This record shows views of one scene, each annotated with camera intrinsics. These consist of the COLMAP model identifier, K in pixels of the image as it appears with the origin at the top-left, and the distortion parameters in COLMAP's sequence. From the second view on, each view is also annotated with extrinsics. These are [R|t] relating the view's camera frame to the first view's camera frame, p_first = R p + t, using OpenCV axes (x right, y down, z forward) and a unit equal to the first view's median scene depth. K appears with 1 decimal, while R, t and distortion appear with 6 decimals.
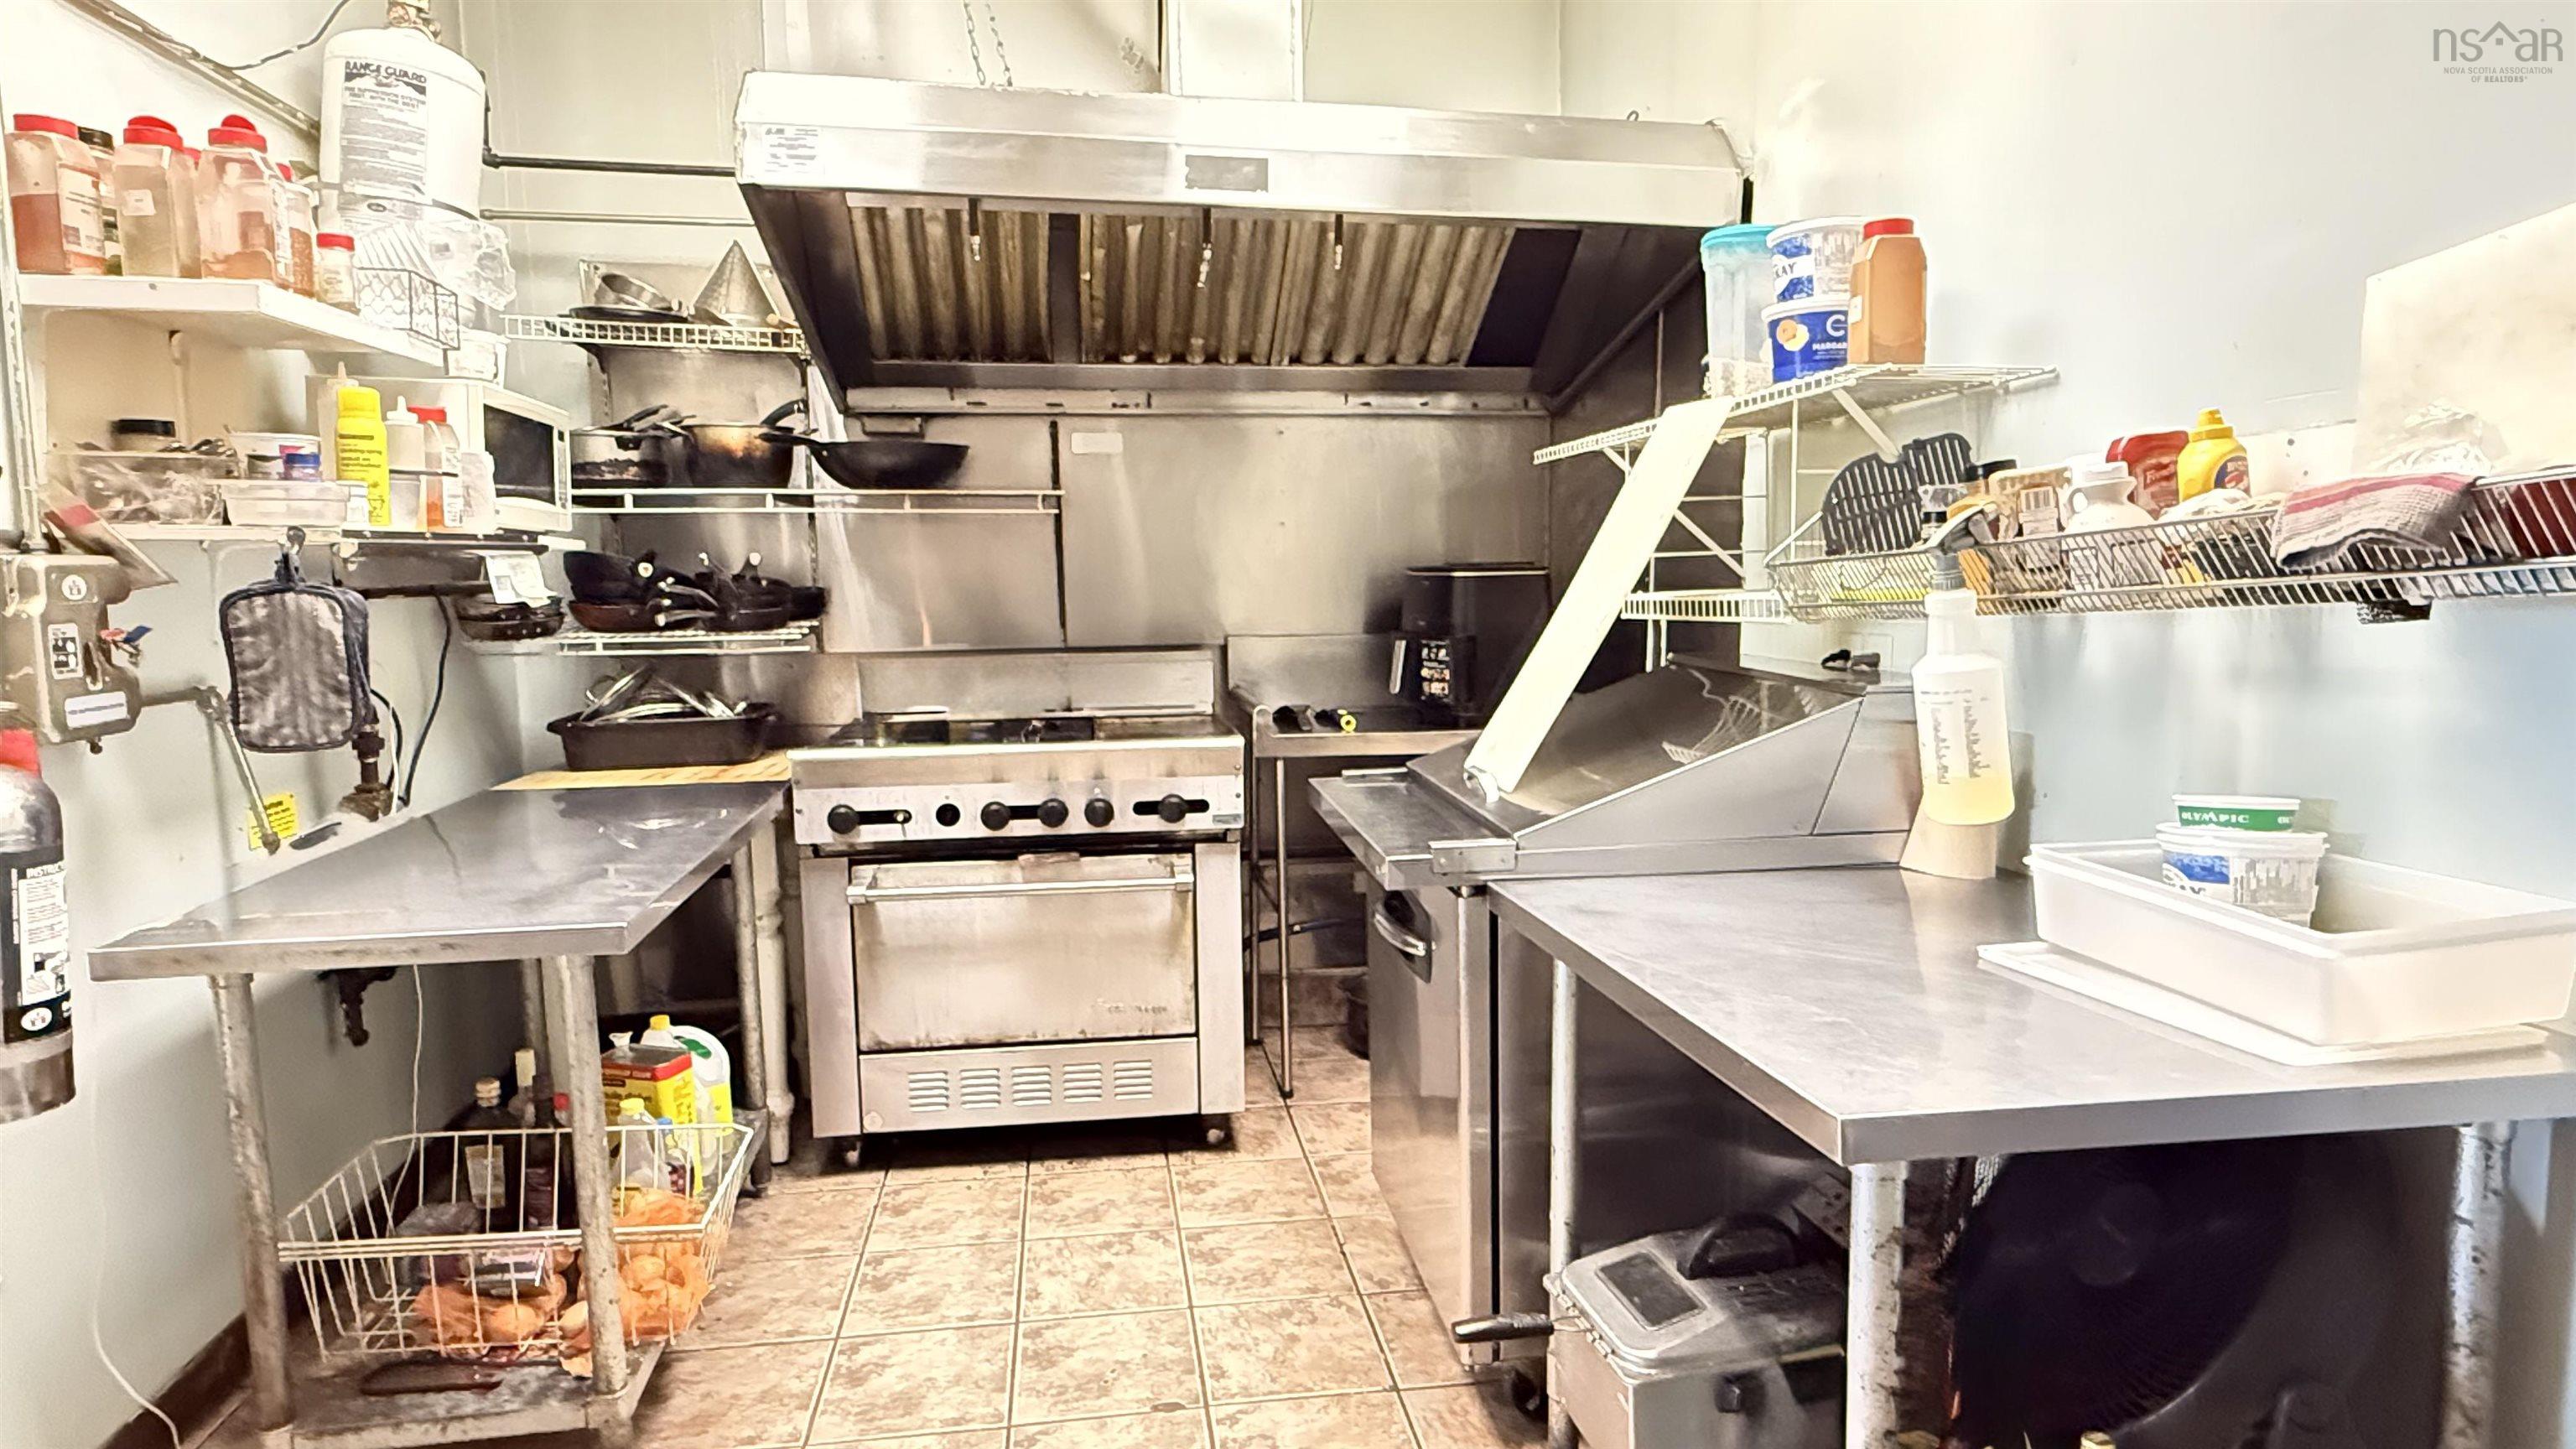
lens RADIAL K [[1434.3, 0, 1289.5], [0, 1434.3, 733.7], [0, 0, 1]] dist [-0.001900, 0.001279]
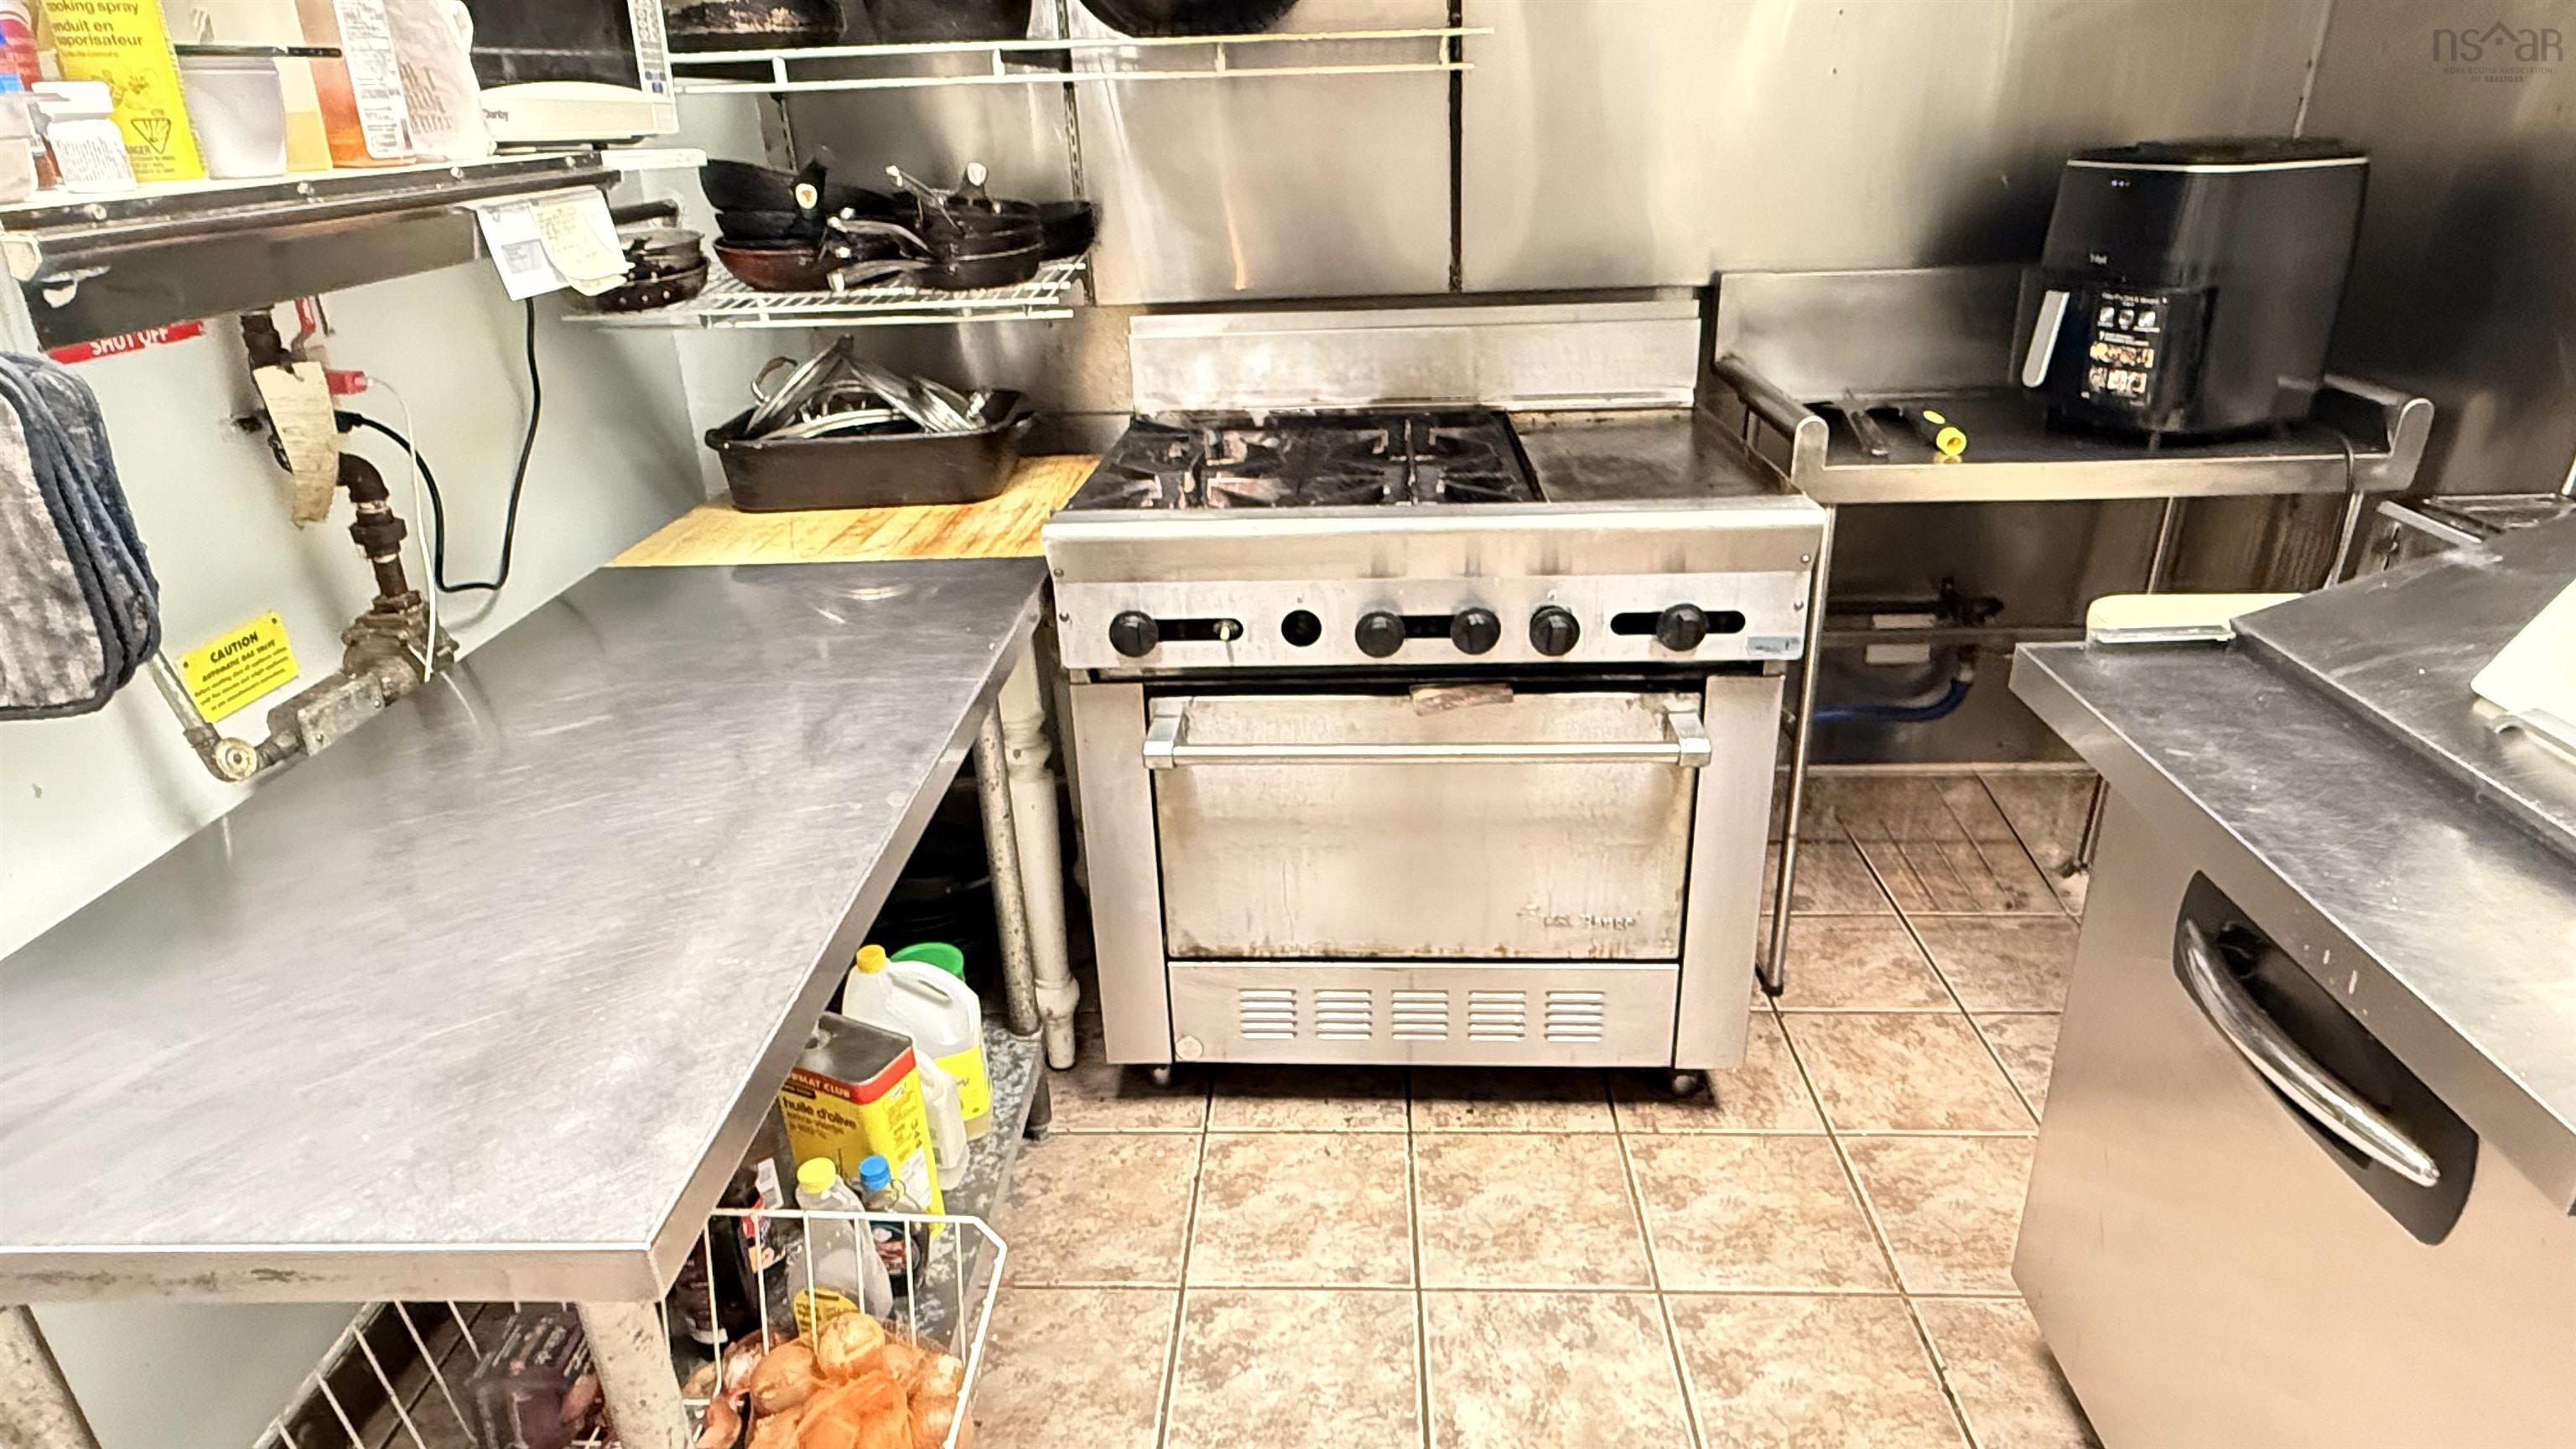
lens RADIAL K [[1434.3, 0, 1284.7], [0, 1434.3, 715.1], [0, 0, 1]] dist [-0.001900, 0.001279]
pose [[0.981234, 0.055001, -0.184812, -0.130553], [0.000608, 0.957570, 0.288201, -0.080940], [0.192822, -0.282905, 0.939566, 0.418811]]
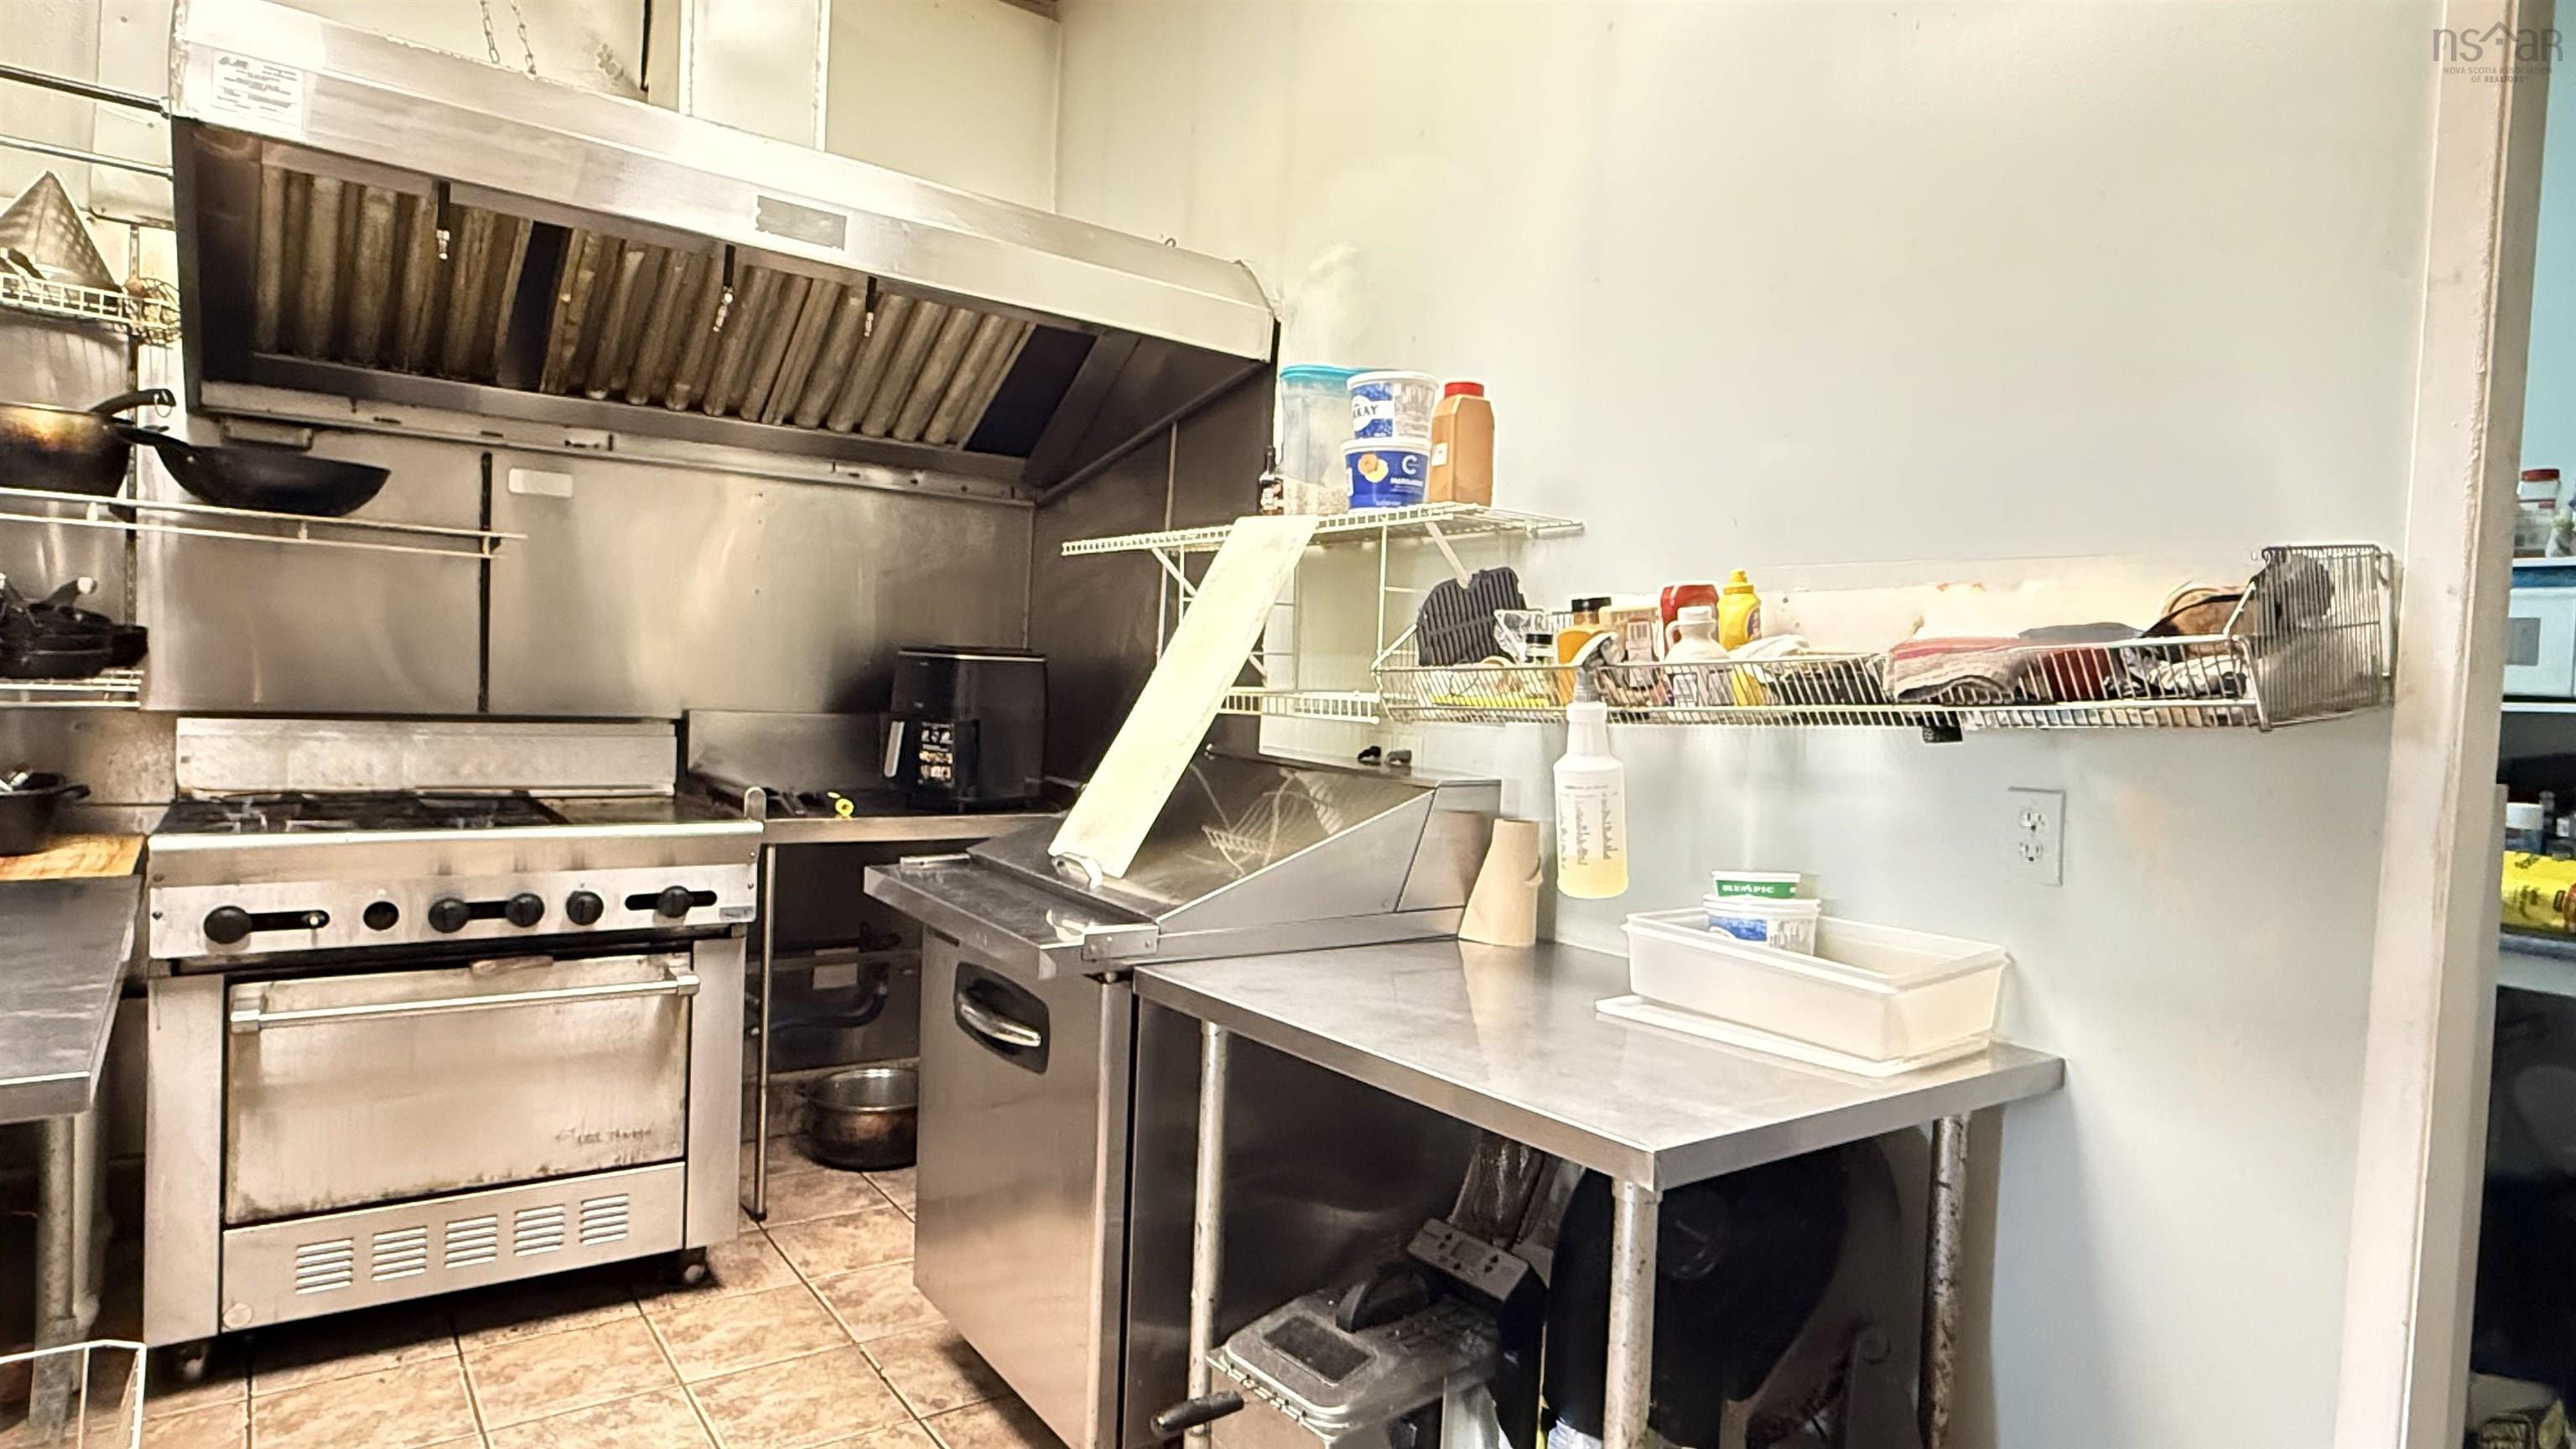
lens RADIAL K [[1434.3, 0, 1291.8], [0, 1434.3, 725.5], [0, 0, 1]] dist [-0.001900, 0.001279]
pose [[0.884440, 0.035616, 0.465293, -0.161583], [-0.005153, 0.997768, -0.066581, 0.000263], [-0.466626, 0.056490, 0.882649, 0.030538]]
